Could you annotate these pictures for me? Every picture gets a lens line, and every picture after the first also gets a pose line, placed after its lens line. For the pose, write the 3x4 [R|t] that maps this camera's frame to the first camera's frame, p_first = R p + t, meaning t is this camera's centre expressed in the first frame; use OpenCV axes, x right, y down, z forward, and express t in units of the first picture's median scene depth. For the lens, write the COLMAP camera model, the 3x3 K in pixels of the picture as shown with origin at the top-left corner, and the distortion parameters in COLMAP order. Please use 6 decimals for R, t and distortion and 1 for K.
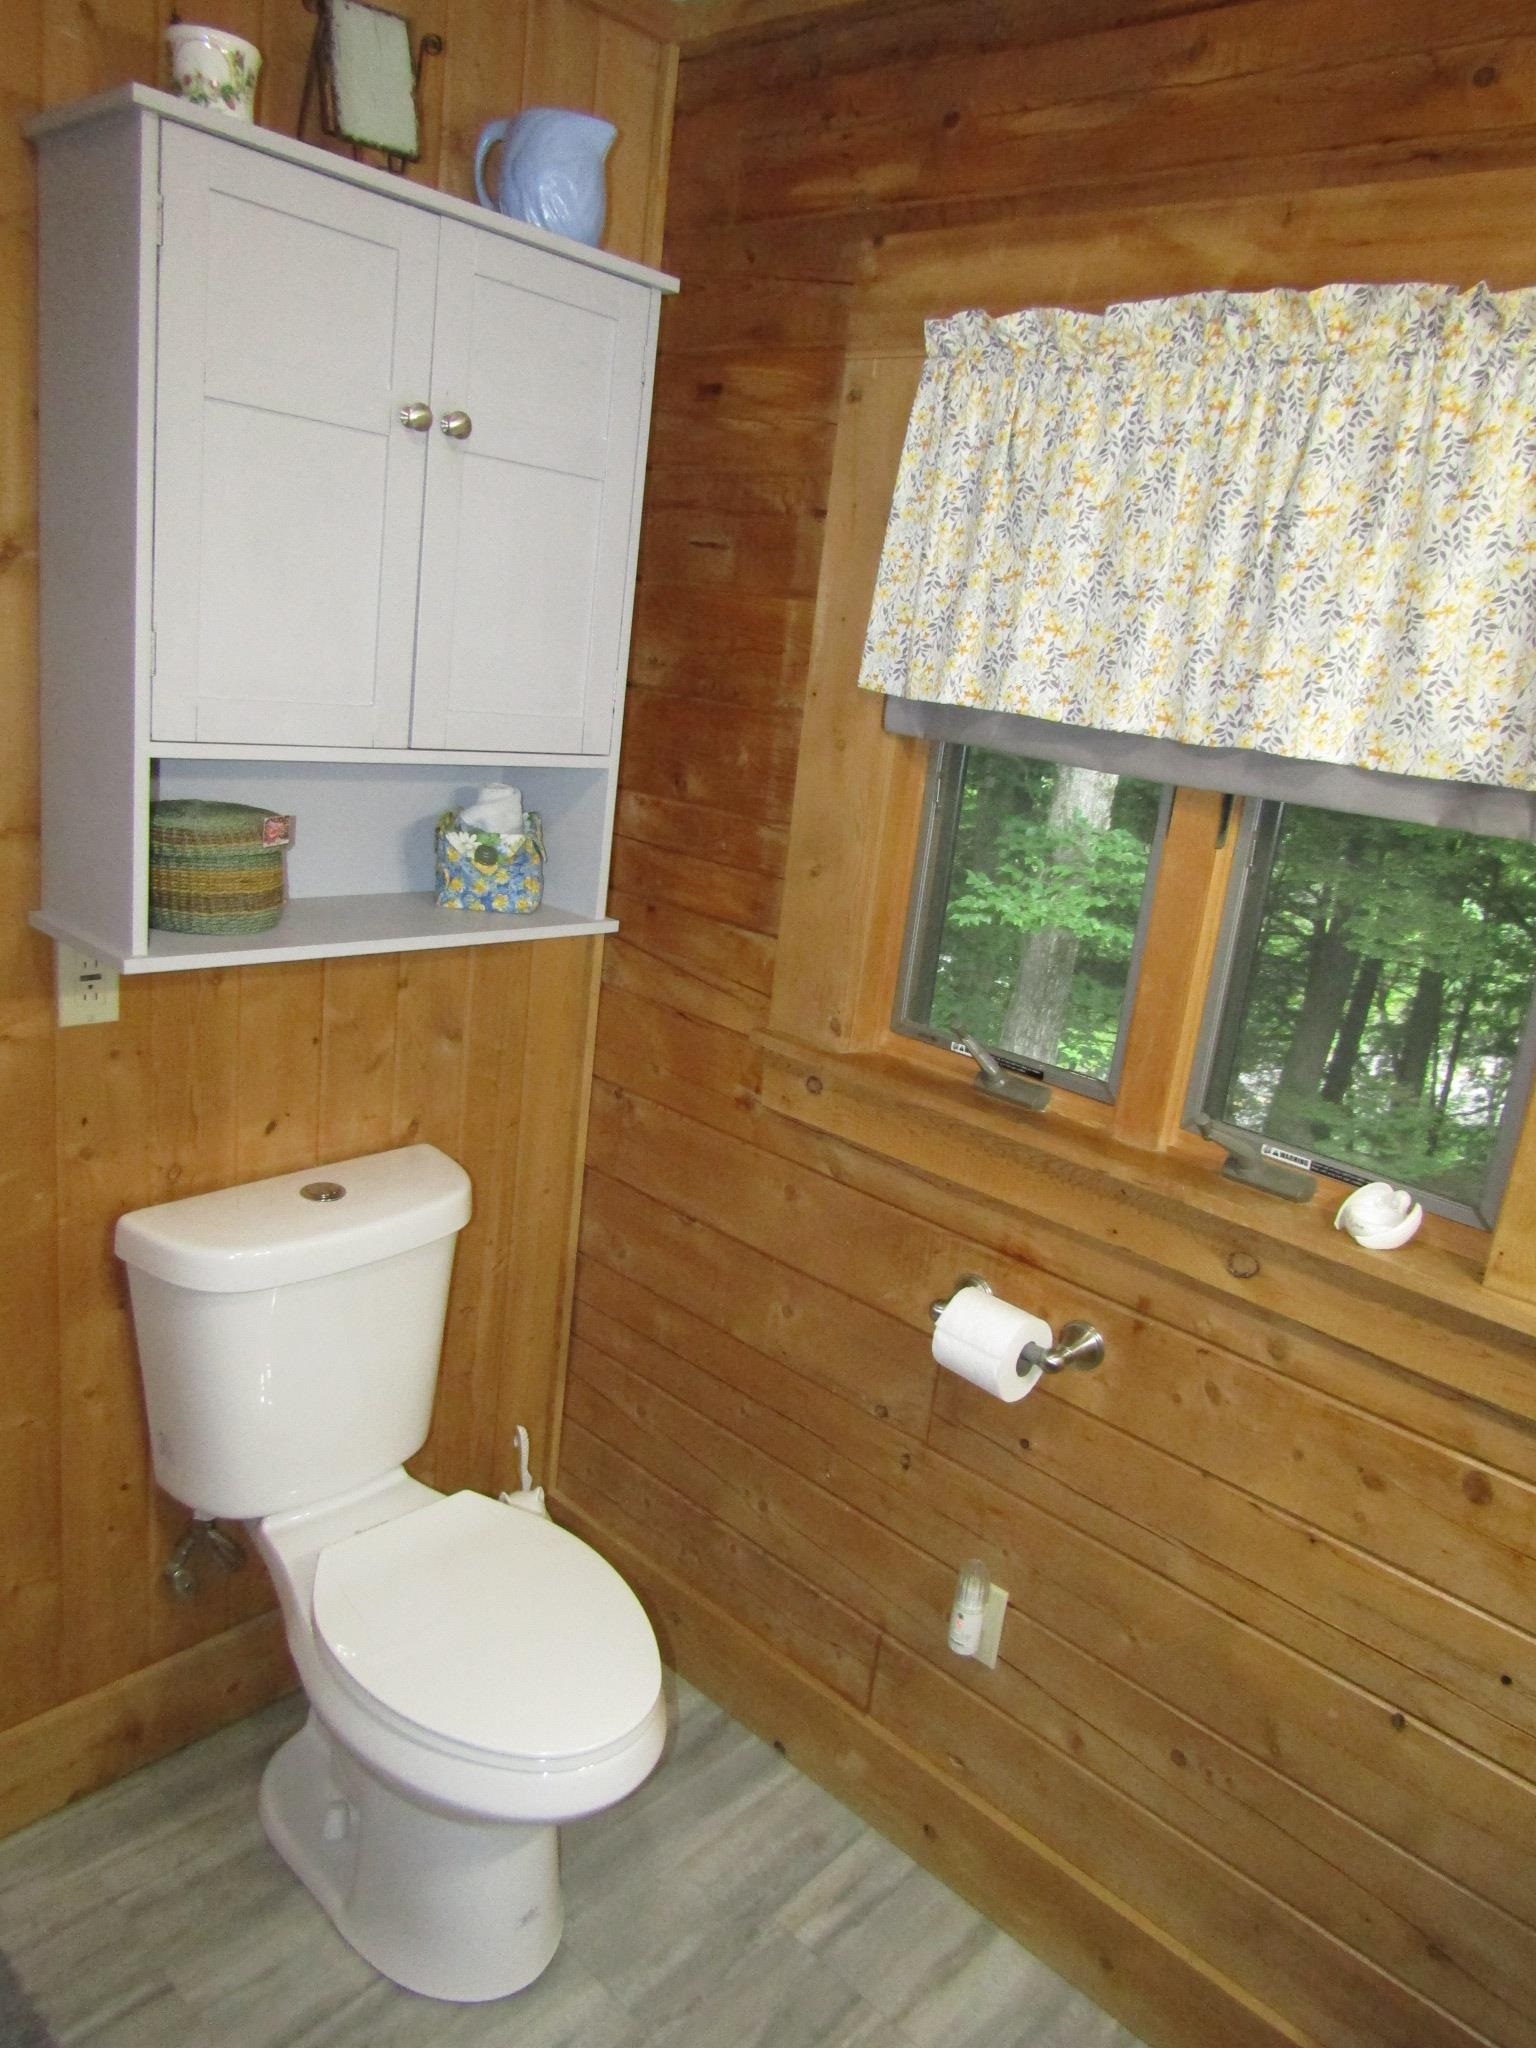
lens RADIAL K [[1448.5, 0, 765.8], [0, 1448.5, 1022.9], [0, 0, 1]] dist [-0.012688, 0.001042]
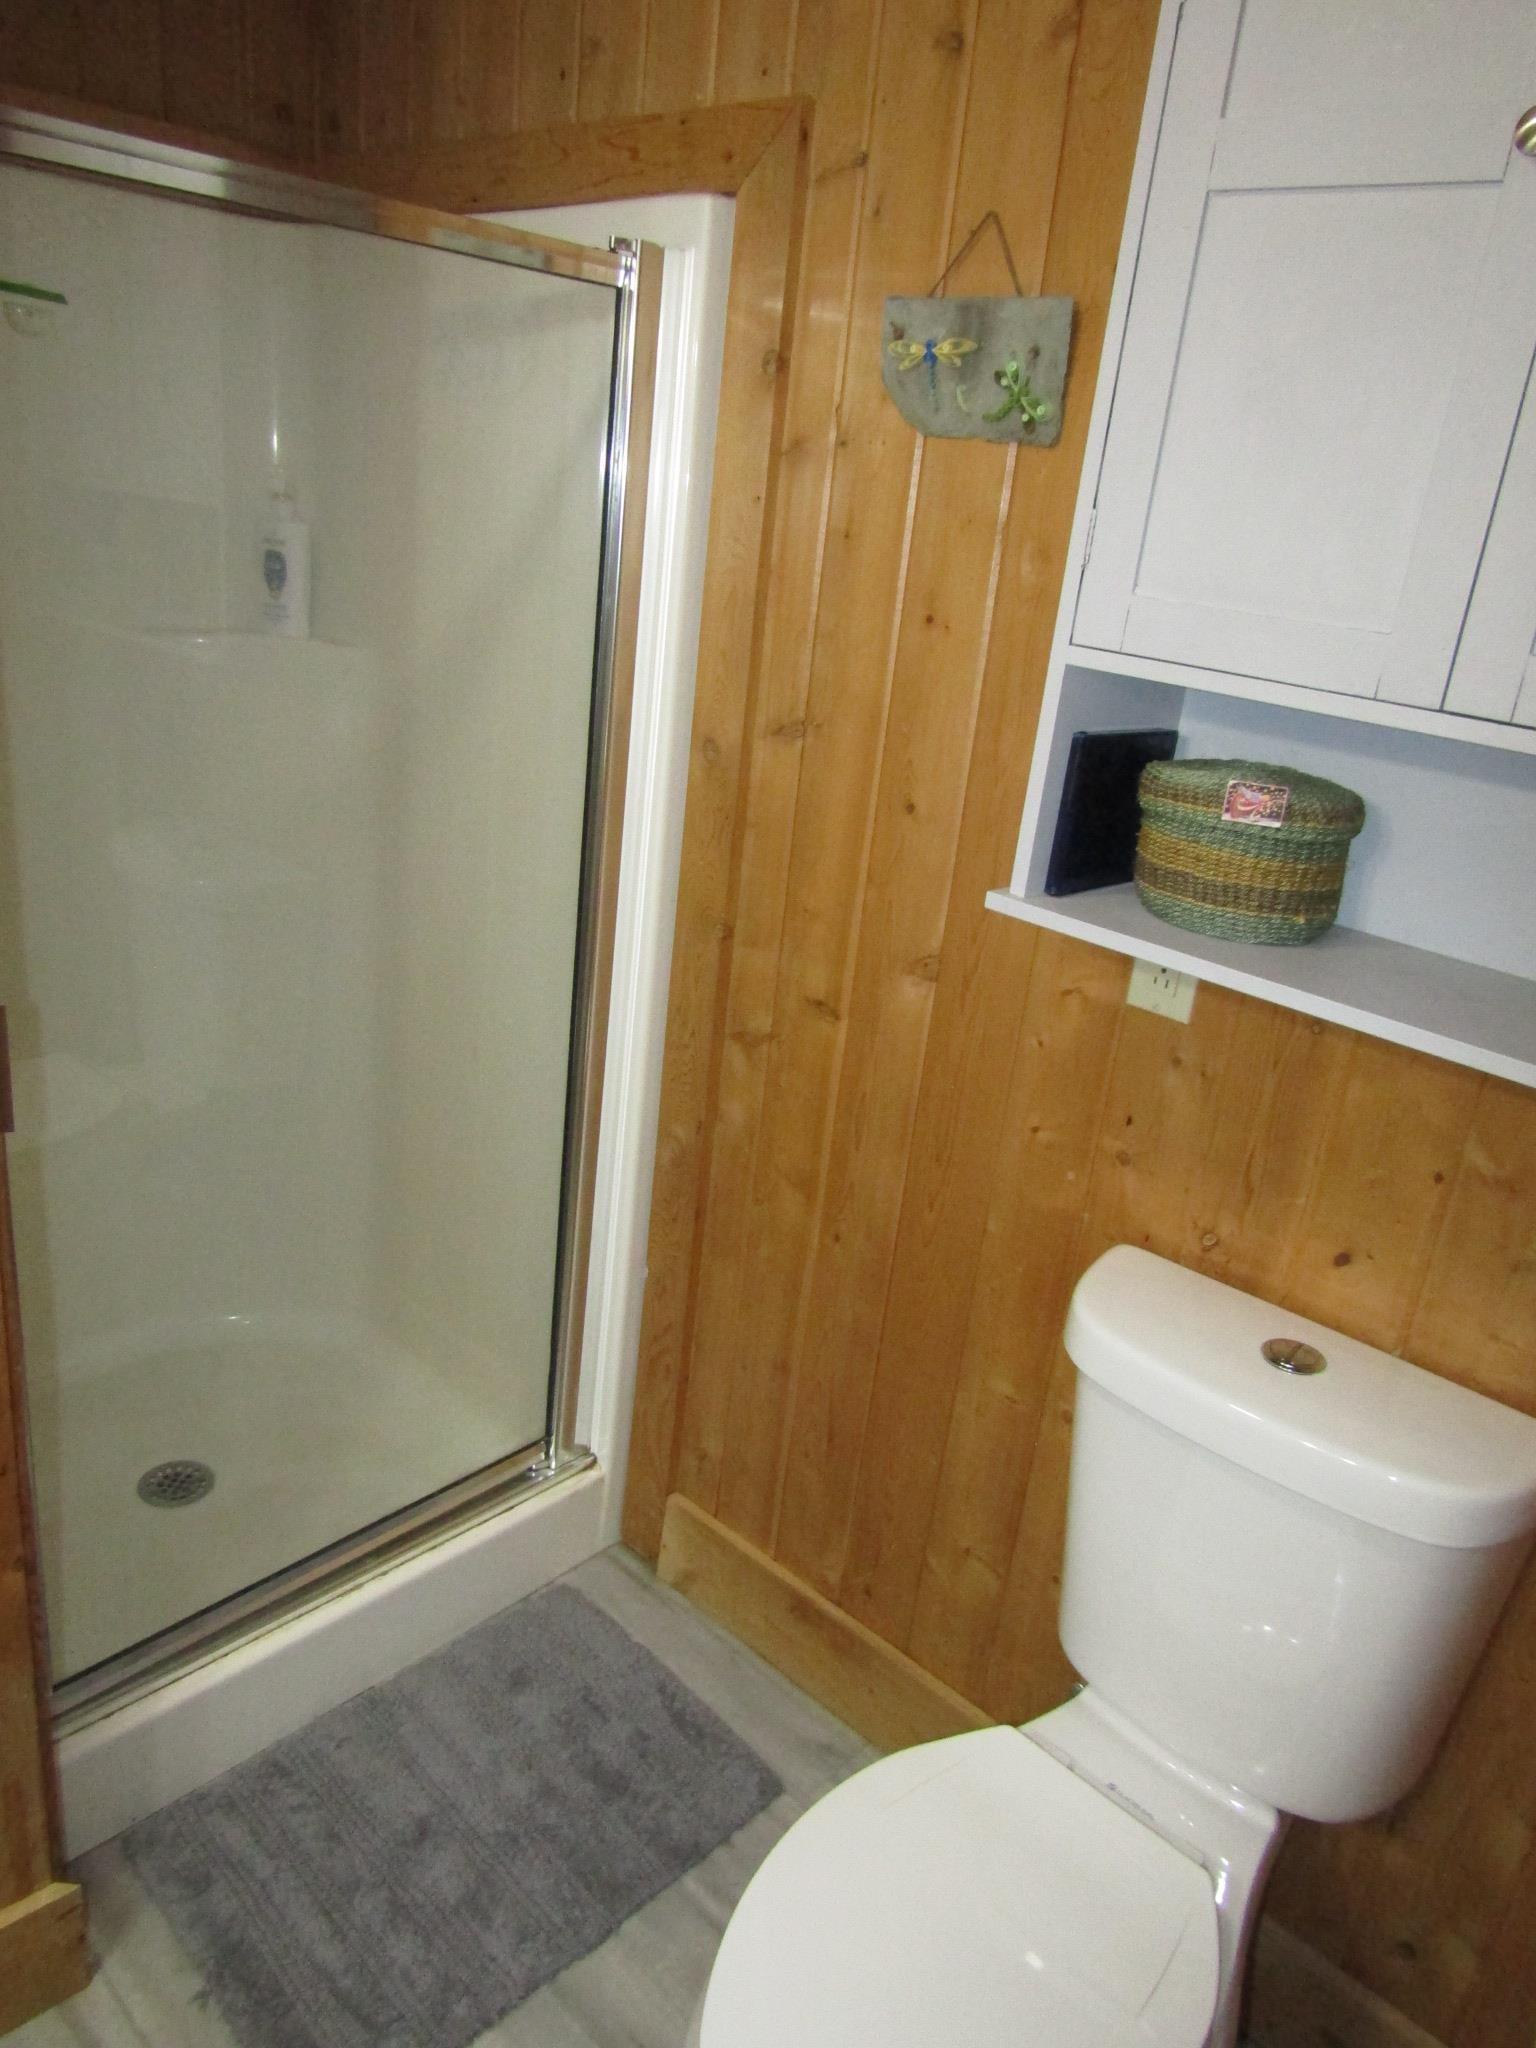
lens RADIAL K [[1448.5, 0, 766.4], [0, 1448.5, 1021.0], [0, 0, 1]] dist [-0.012688, 0.001042]
pose [[-0.001213, 0.230975, -0.972959, 0.355231], [-0.359939, 0.907647, 0.215919, -0.094176], [0.932975, 0.350468, 0.082036, 0.688128]]
